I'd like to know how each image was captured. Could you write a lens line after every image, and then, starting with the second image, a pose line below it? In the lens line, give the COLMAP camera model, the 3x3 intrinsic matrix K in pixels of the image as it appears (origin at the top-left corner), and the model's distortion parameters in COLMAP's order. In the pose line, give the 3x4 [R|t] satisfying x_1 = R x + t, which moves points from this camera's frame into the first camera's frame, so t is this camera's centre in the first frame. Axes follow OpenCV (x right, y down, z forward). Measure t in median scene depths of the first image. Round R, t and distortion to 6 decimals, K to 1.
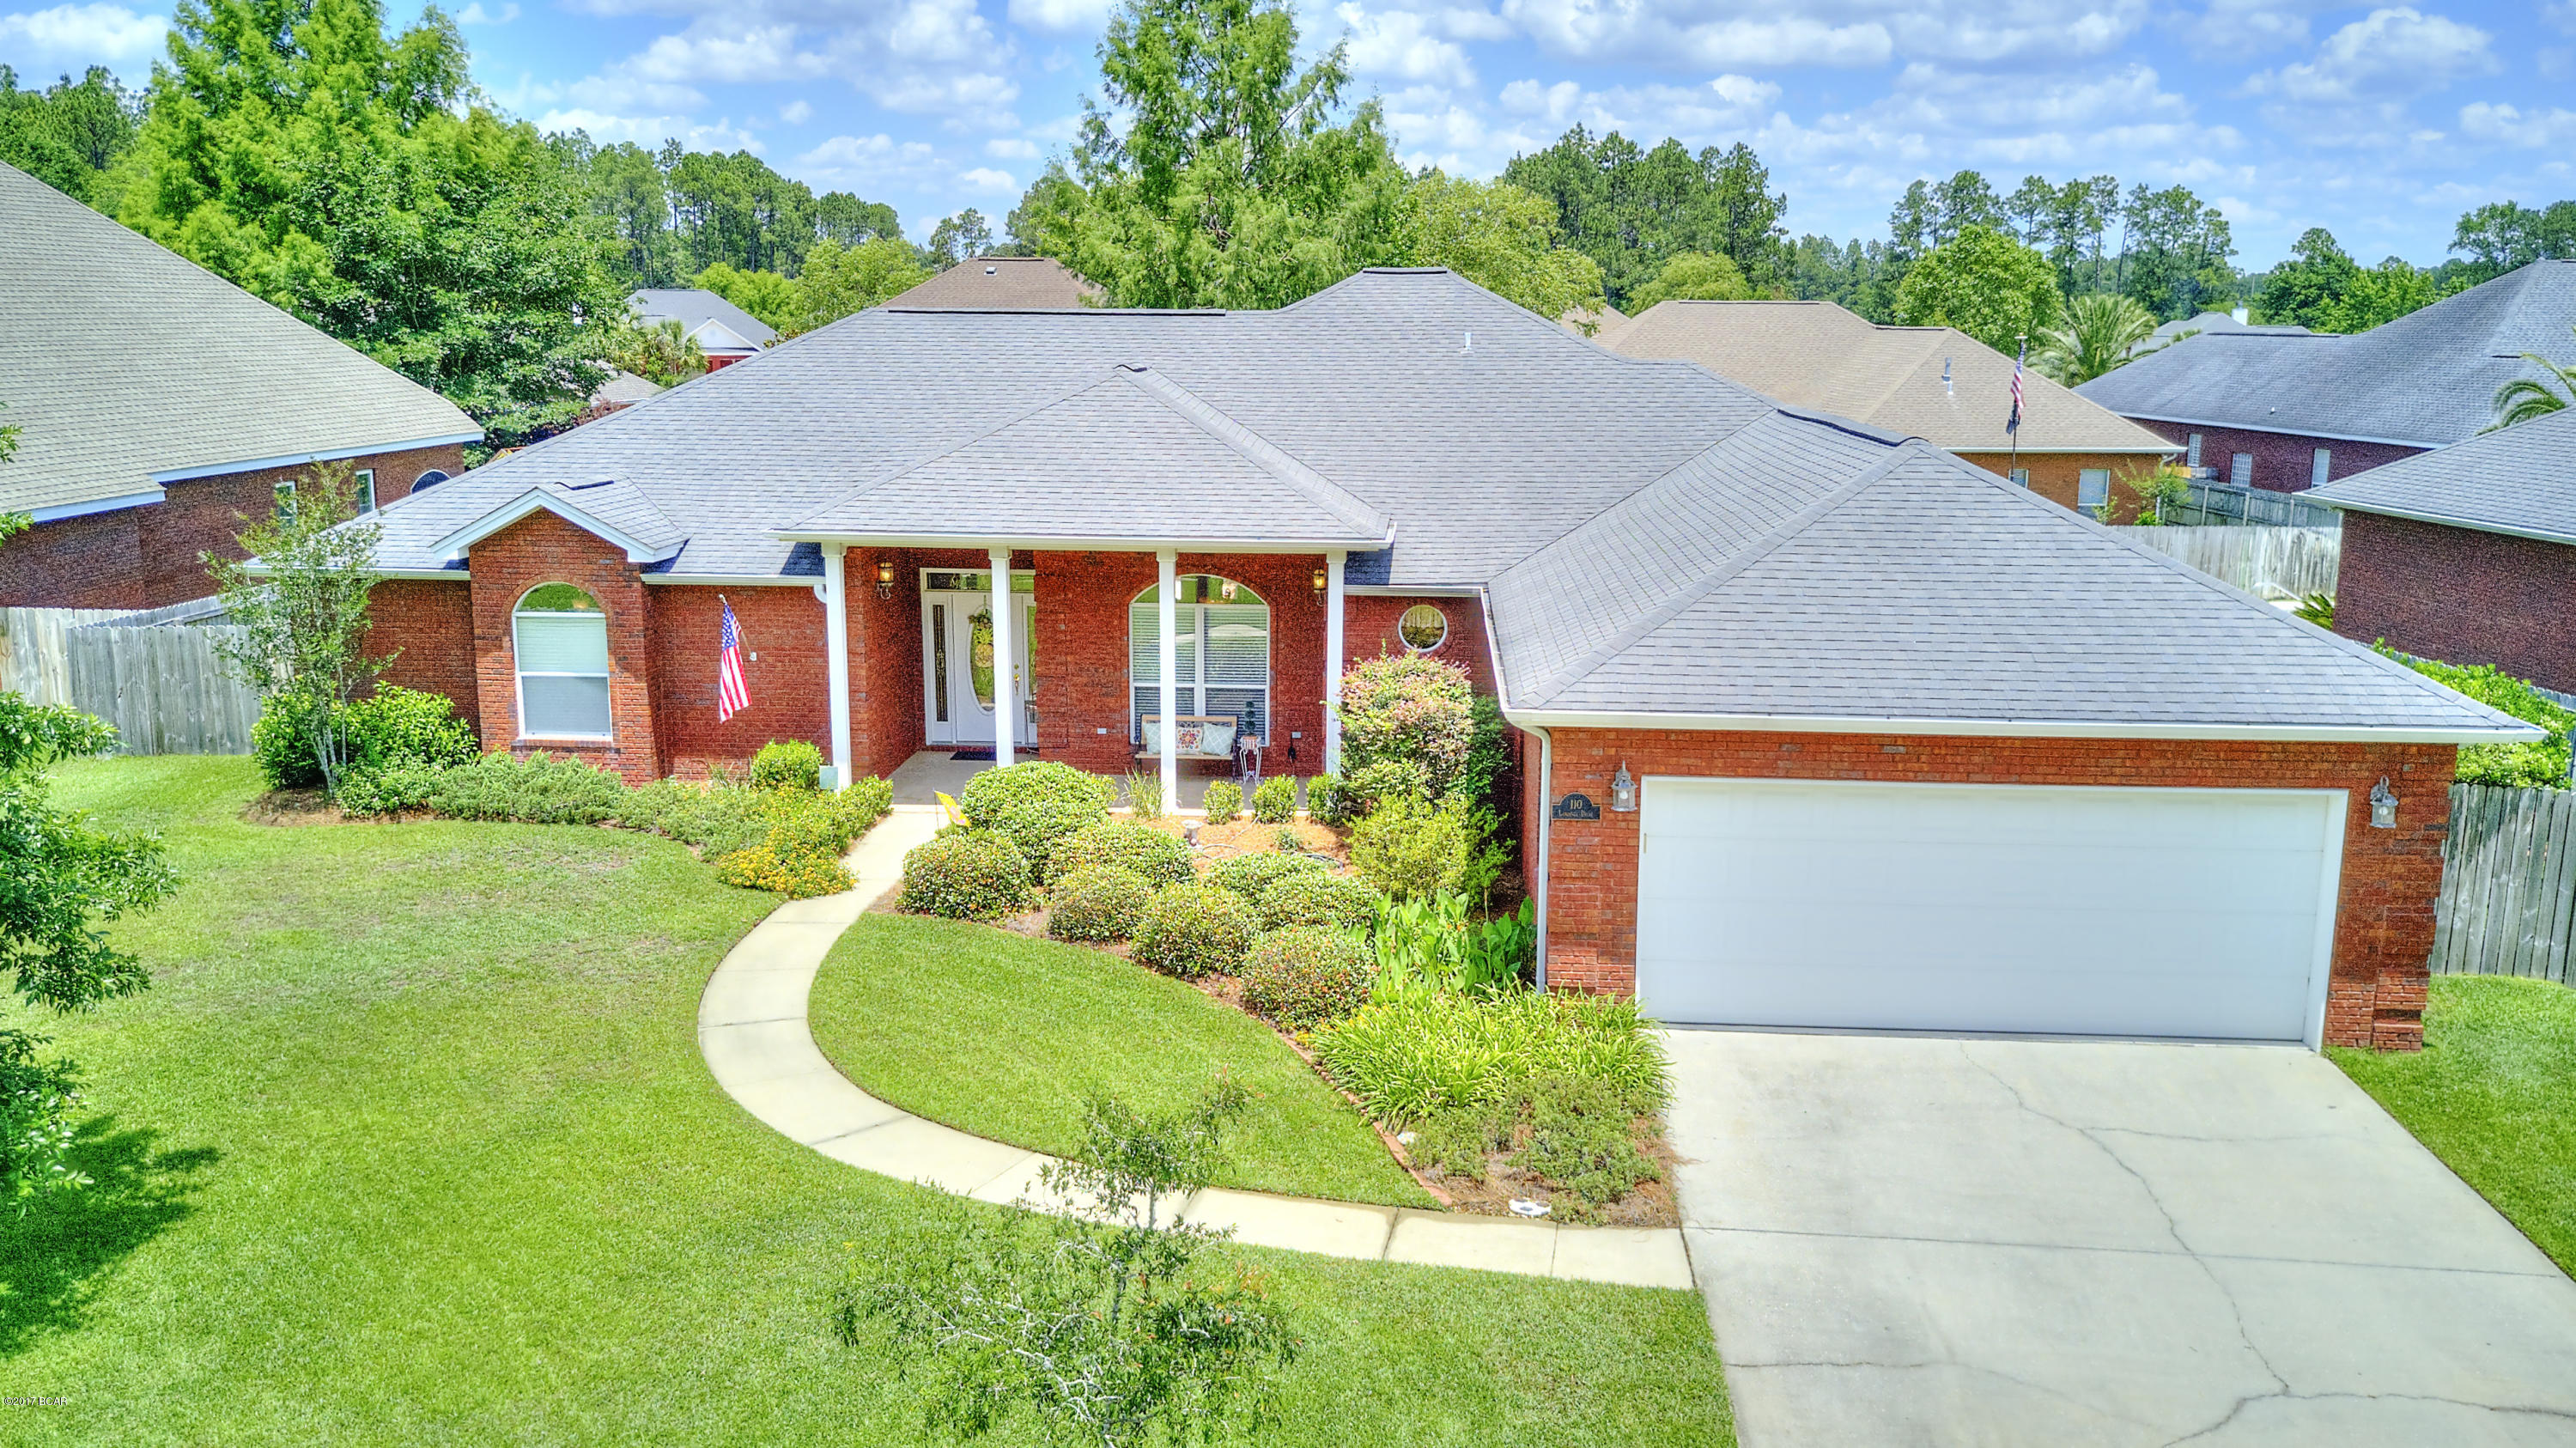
lens RADIAL K [[2040.3, 0, 1288.0], [0, 2040.3, 724.0], [0, 0, 1]] dist [0.005303, -0.058255]
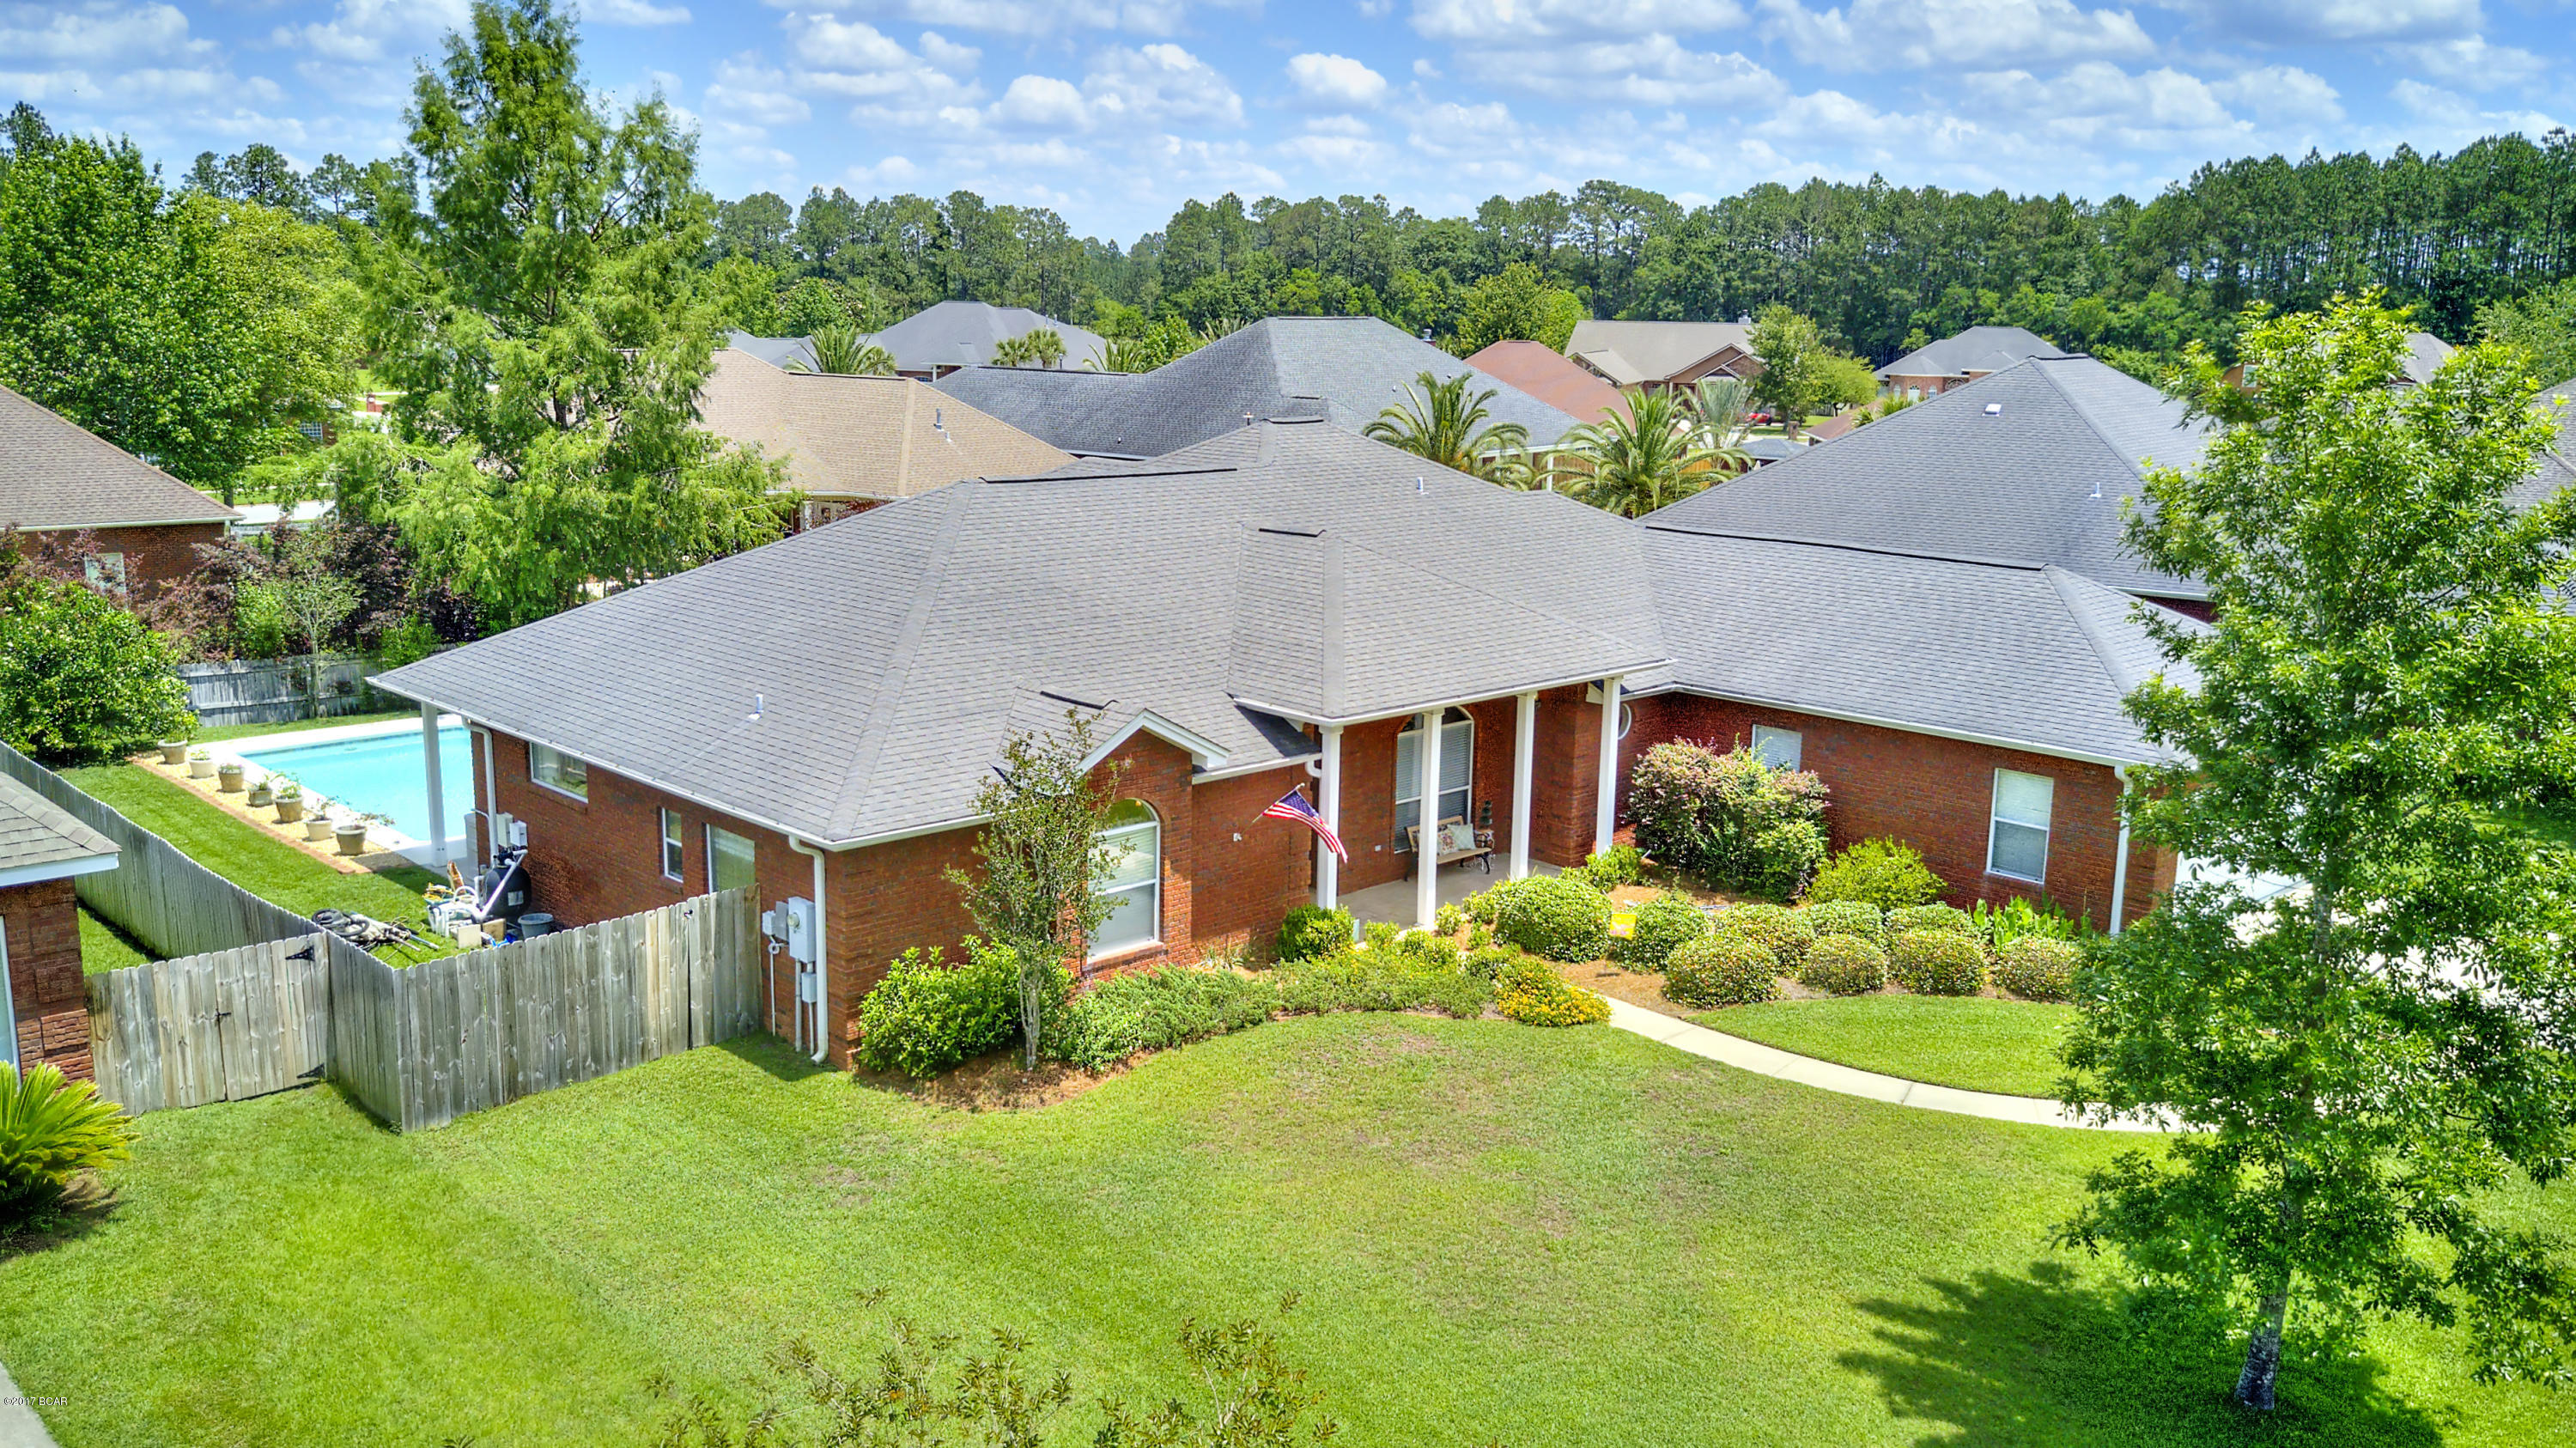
lens RADIAL K [[2040.3, 0, 1288.0], [0, 2040.3, 724.0], [0, 0, 1]] dist [0.005303, -0.058255]
pose [[0.660151, -0.137485, 0.738443, -0.928011], [0.123998, 0.989565, 0.073389, -0.151432], [-0.740827, 0.043117, 0.670311, 0.245756]]
